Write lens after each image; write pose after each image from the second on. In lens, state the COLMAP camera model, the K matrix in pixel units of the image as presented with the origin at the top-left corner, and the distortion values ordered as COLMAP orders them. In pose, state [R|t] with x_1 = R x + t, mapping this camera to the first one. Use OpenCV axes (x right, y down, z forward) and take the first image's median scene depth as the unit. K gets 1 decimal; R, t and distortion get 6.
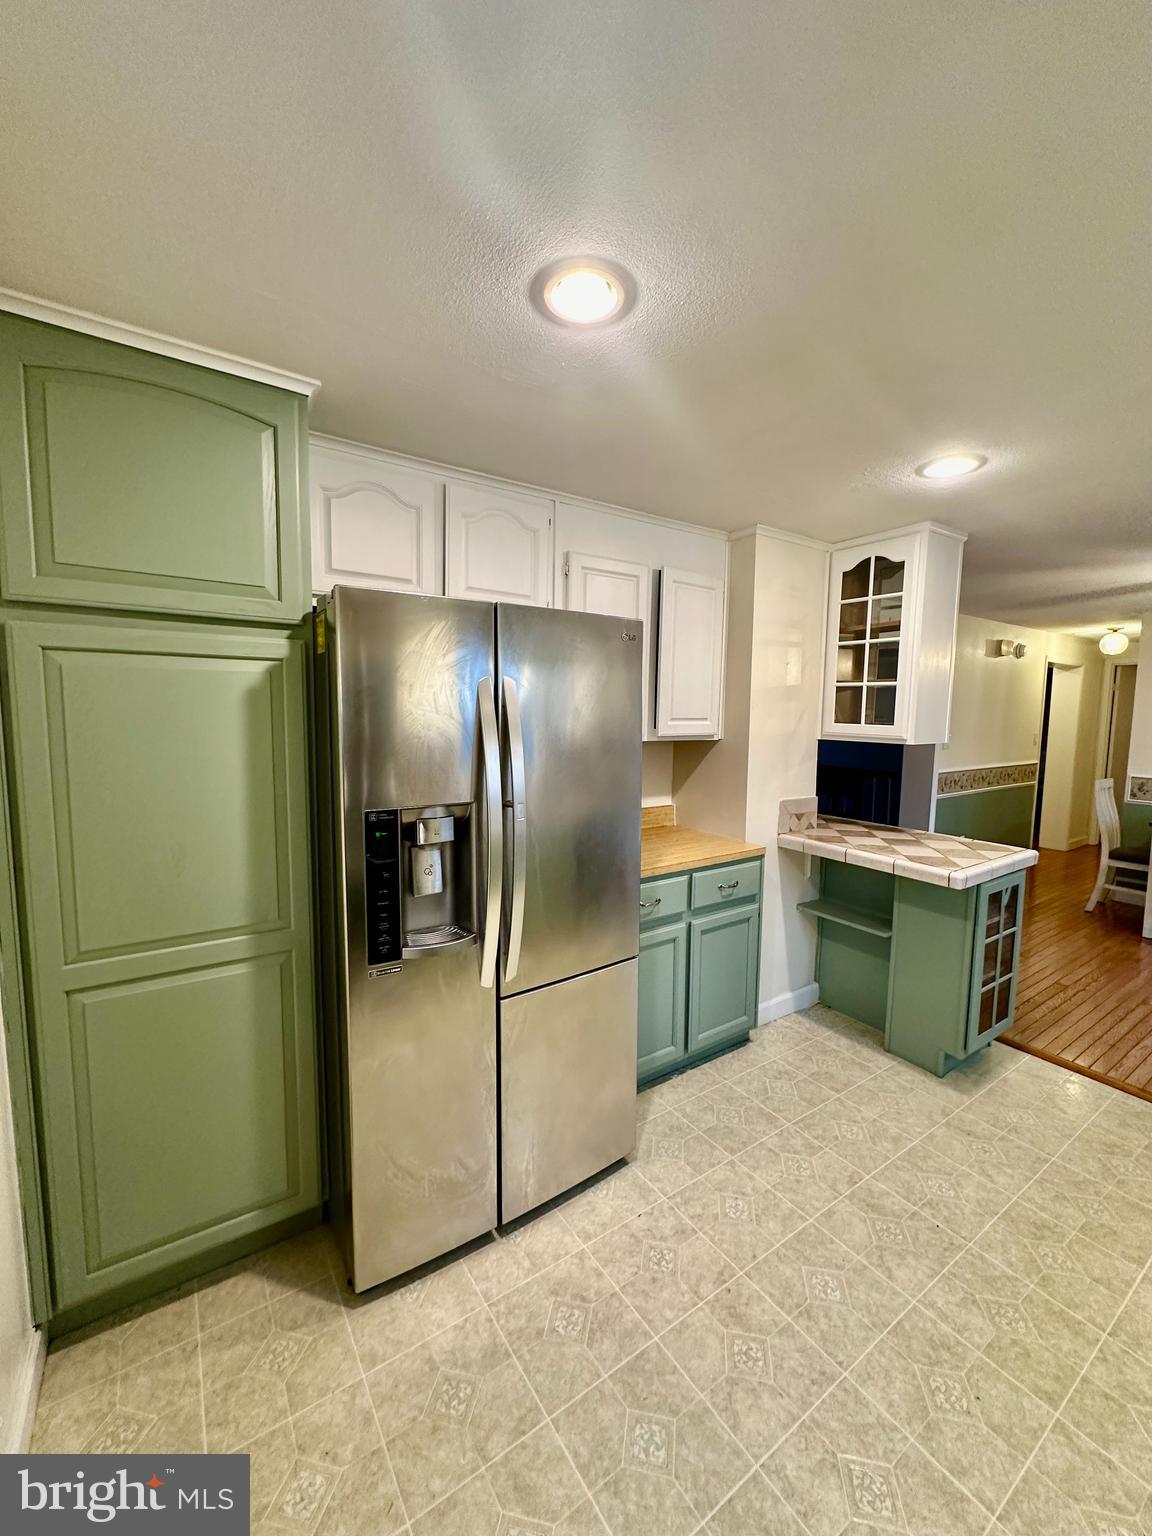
lens RADIAL K [[629.0, 0, 576.0], [0, 629.0, 768.0], [0, 0, 1]] dist [-0.002097, -0.000239]
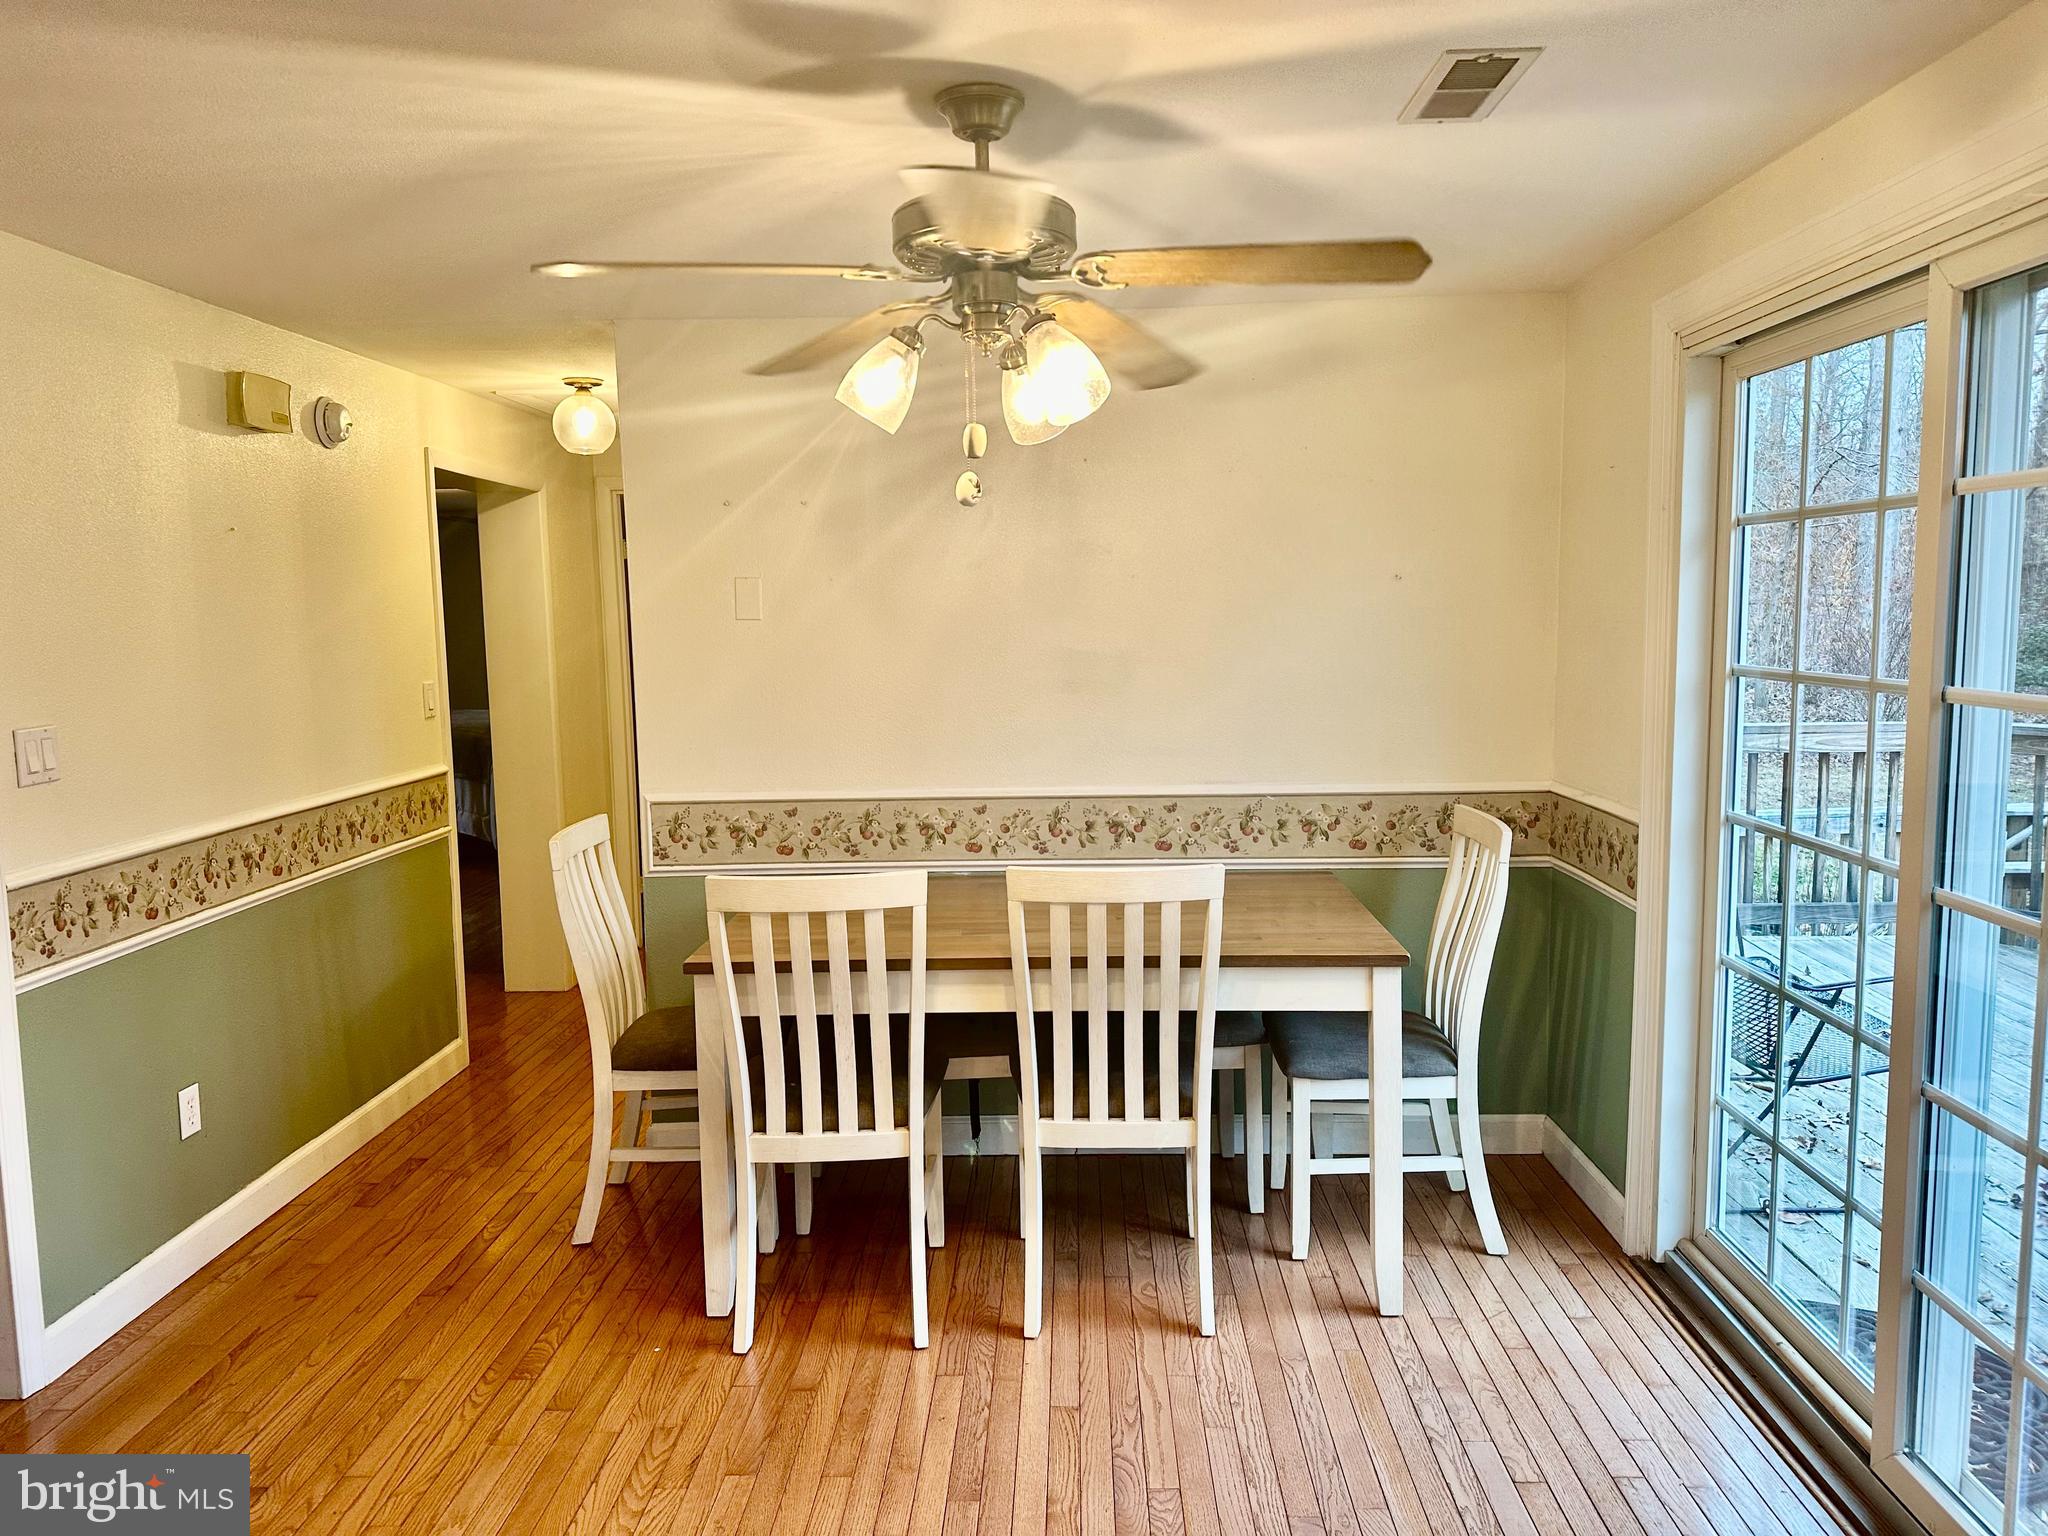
lens RADIAL K [[1431.5, 0, 1024.0], [0, 1431.5, 768.0], [0, 0, 1]] dist [0.080445, -0.107941]
pose [[0.599586, -0.110524, 0.792642, 0.383399], [0.102215, 0.992883, 0.061125, -0.031247], [-0.793756, 0.044370, 0.606616, 0.357746]]
